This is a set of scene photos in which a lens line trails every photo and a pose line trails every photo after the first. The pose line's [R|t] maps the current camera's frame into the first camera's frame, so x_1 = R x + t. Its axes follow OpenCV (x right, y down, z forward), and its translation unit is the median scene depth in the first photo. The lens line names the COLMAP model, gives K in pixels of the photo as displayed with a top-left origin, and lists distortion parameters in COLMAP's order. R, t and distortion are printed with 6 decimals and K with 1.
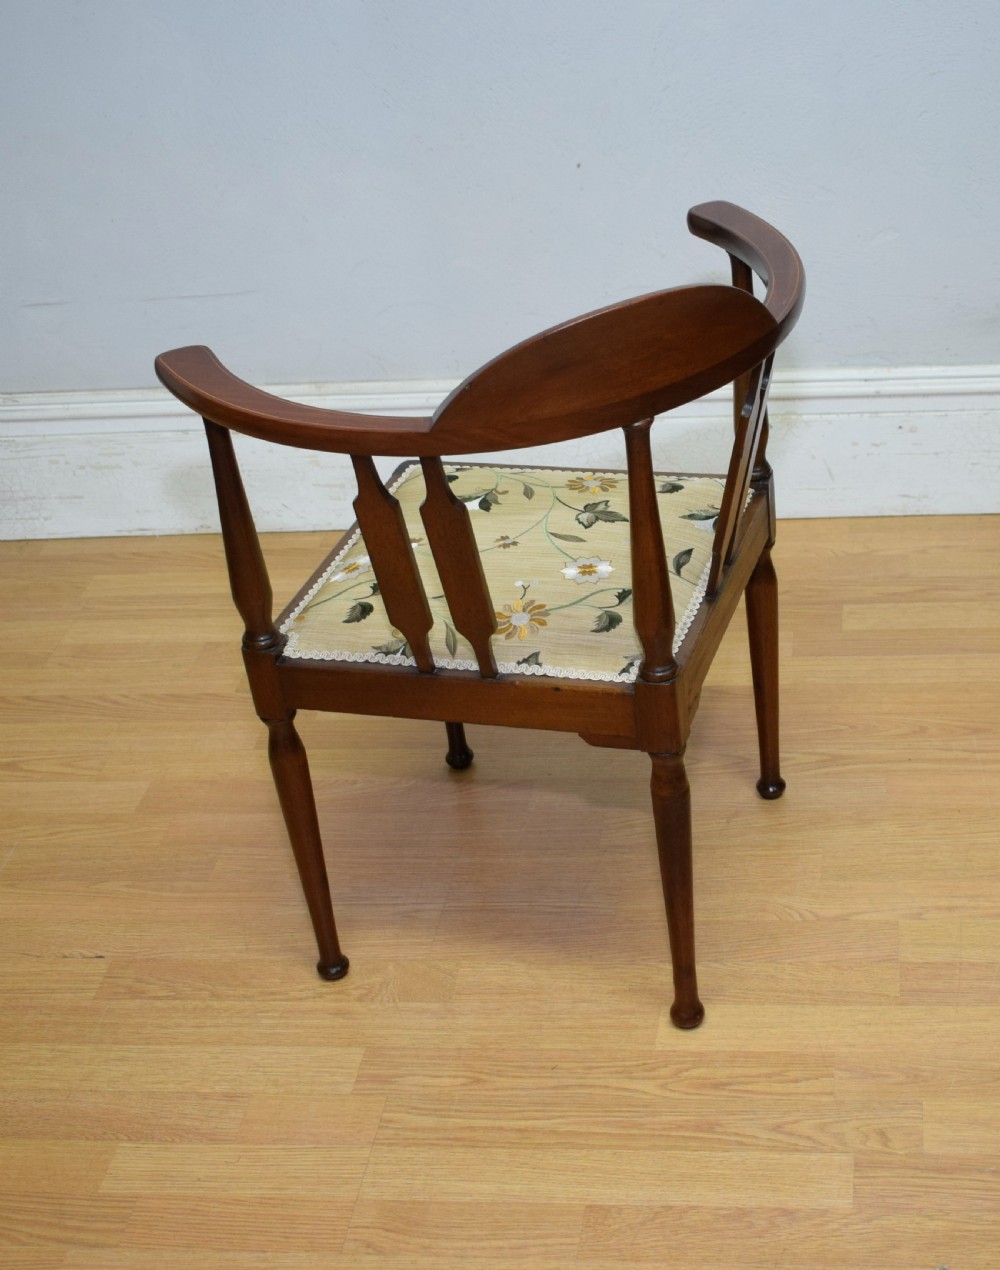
lens RADIAL K [[1958.7, 0, 656.2], [0, 1958.7, 667.7], [0, 0, 1]] dist [-0.019777, 0.000000]
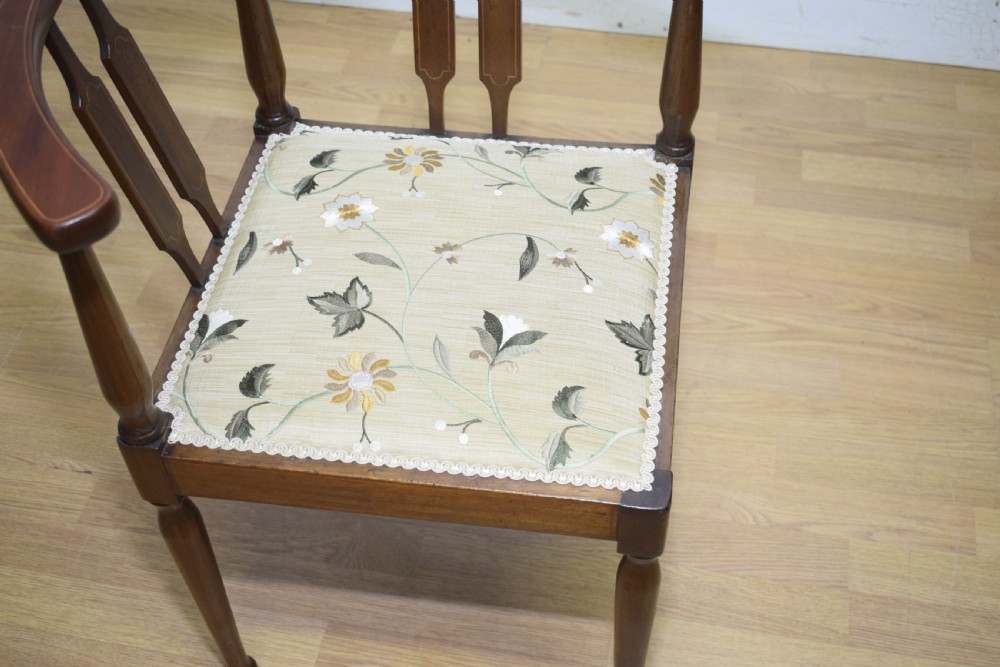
lens RADIAL K [[1256.5, 0, 507.6], [0, 1256.5, 336.5], [0, 0, 1]] dist [-0.027602, 0.000000]
pose [[0.993871, 0.109987, -0.011129, -0.052893], [-0.102714, 0.955967, 0.274914, -0.120311], [0.040876, -0.272086, 0.961404, 0.338928]]
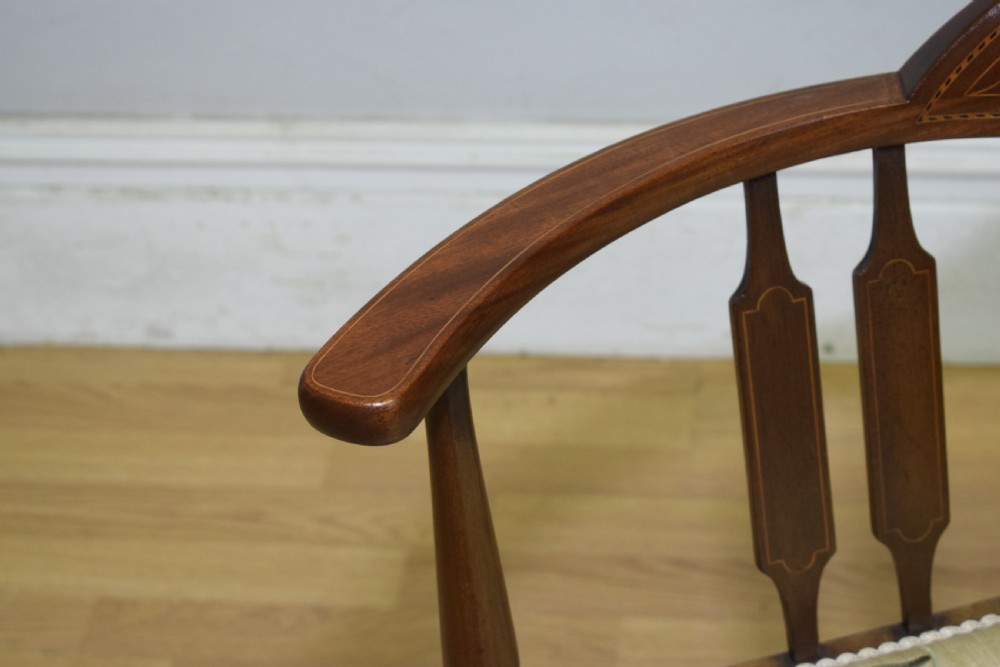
lens RADIAL K [[2294.1, 0, 503.4], [0, 2294.1, 328.4], [0, 0, 1]] dist [-0.018456, 0.000000]
pose [[0.999533, 0.021227, -0.021961, -0.110565], [-0.018639, 0.993532, 0.112012, -0.195868], [0.024197, -0.111551, 0.993464, 0.383722]]
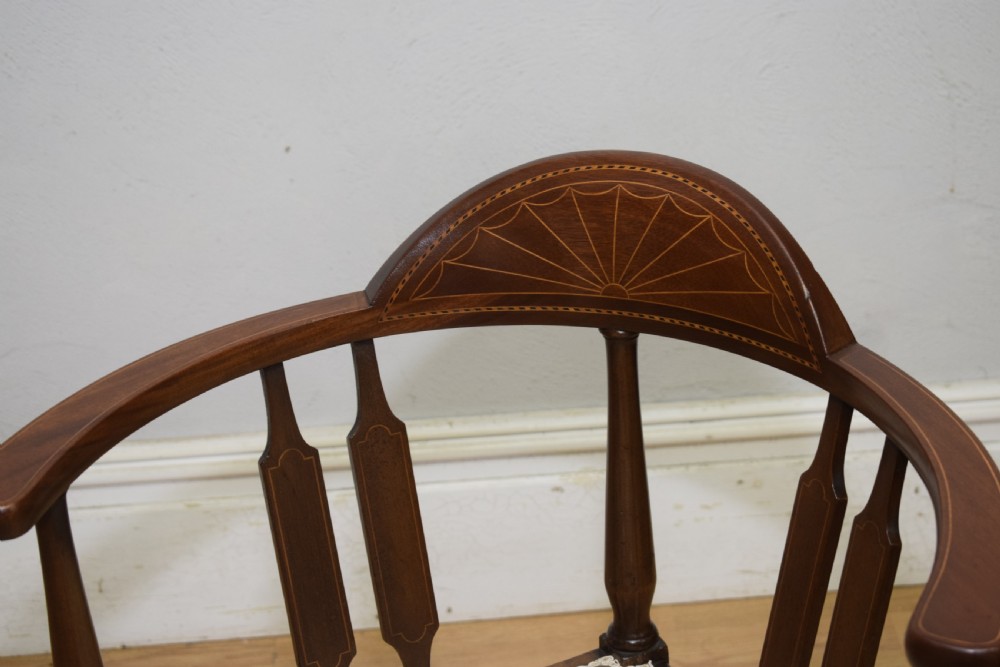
lens RADIAL K [[2294.1, 0, 508.5], [0, 2294.1, 330.1], [0, 0, 1]] dist [-0.018456, 0.000000]
pose [[0.987108, -0.048069, 0.152665, -0.102173], [0.063309, 0.993308, -0.096593, -0.120416], [-0.147001, 0.105013, 0.983546, 0.202873]]
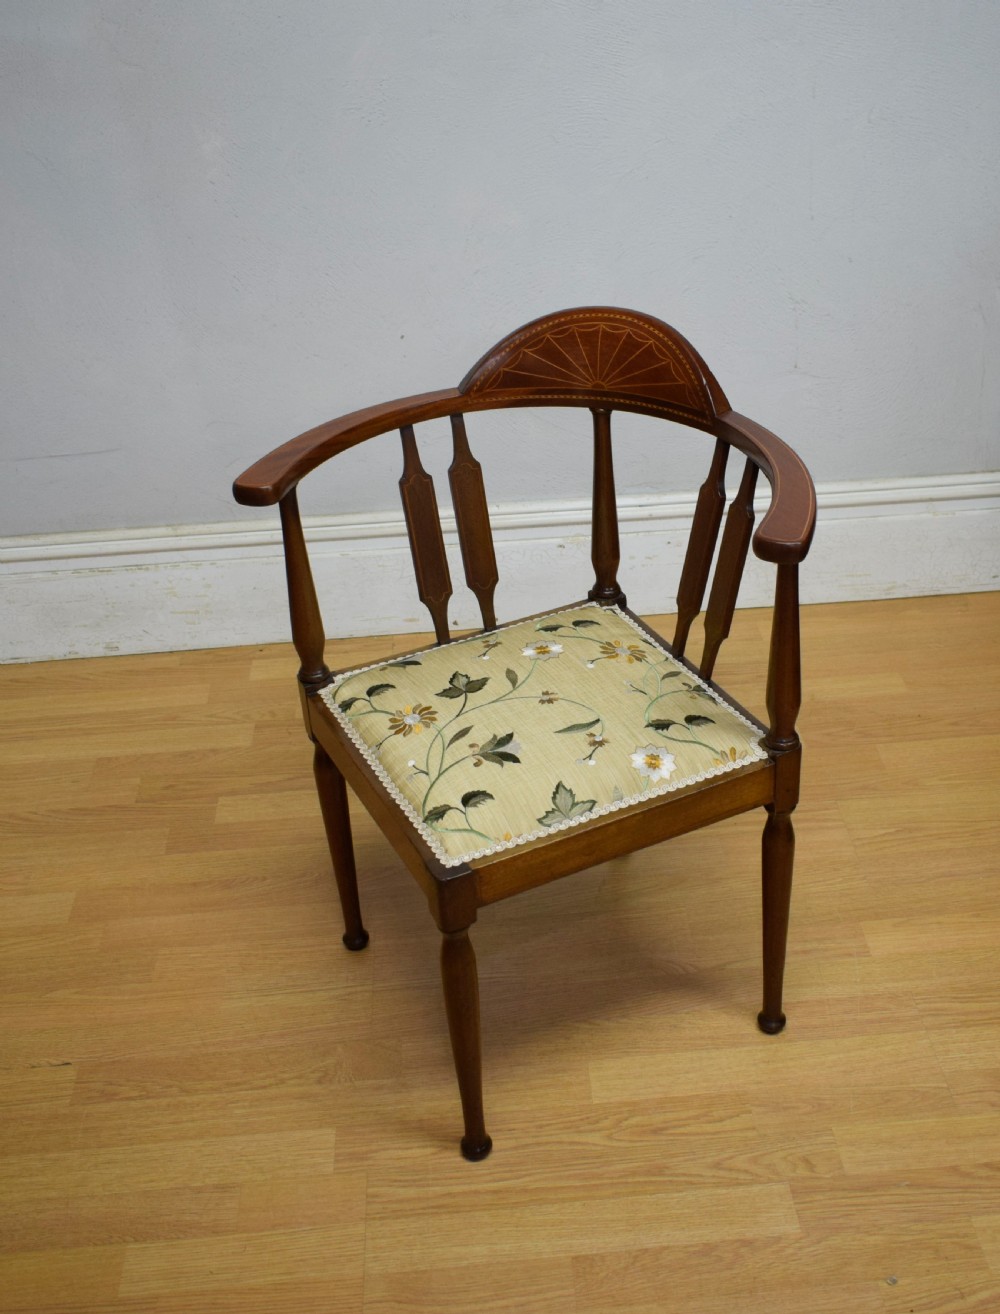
lens RADIAL K [[1526.8, 0, 559.5], [0, 1526.8, 648.9], [0, 0, 1]] dist [-0.010841, 0.000000]
pose [[0.982835, -0.055945, 0.175797, -0.134880], [0.061529, 0.997754, -0.026471, -0.041684], [-0.173921, 0.036833, 0.984070, 0.086147]]
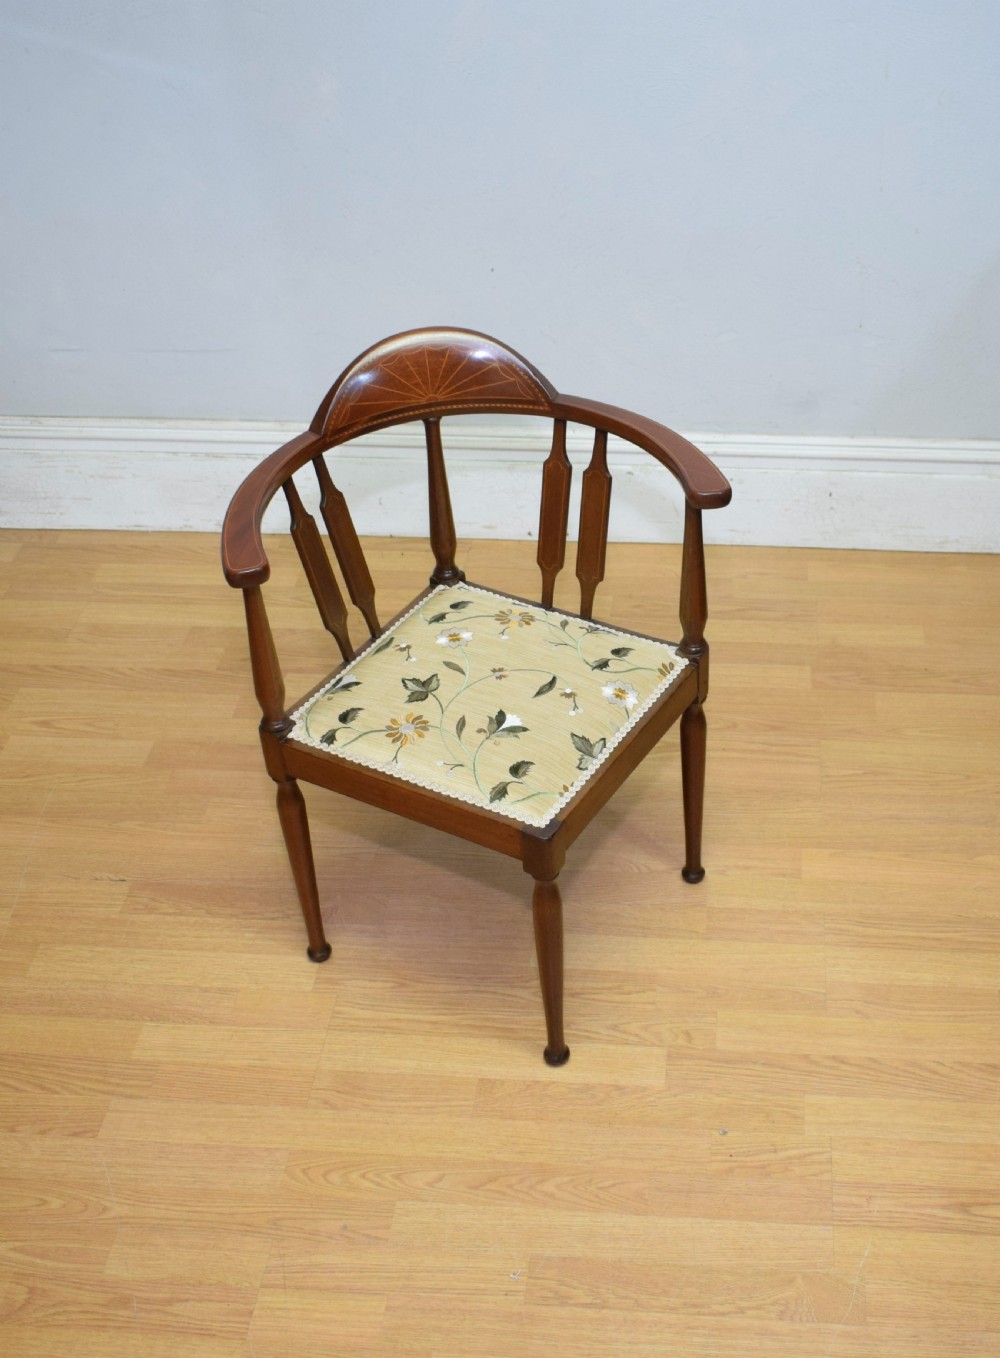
lens RADIAL K [[1728.4, 0, 598.8], [0, 1728.4, 679.5], [0, 0, 1]] dist [-0.010982, 0.000000]
pose [[0.998232, 0.038122, 0.045594, -0.012816], [-0.041515, 0.996247, 0.075948, -0.087038], [-0.042528, -0.077707, 0.996069, -0.180610]]
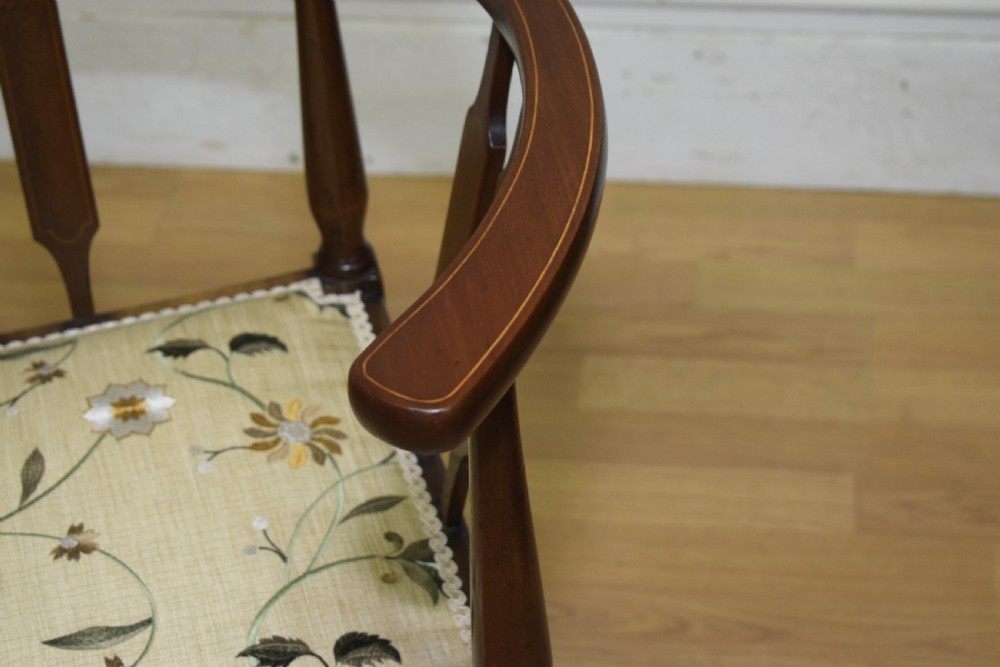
lens RADIAL K [[2294.1, 0, 501.8], [0, 2294.1, 326.8], [0, 0, 1]] dist [-0.018456, 0.000000]
pose [[0.999201, 0.039953, -0.001232, 0.077760], [-0.039416, 0.989972, 0.135652, -0.157355], [0.006640, -0.135495, 0.990756, 0.304603]]
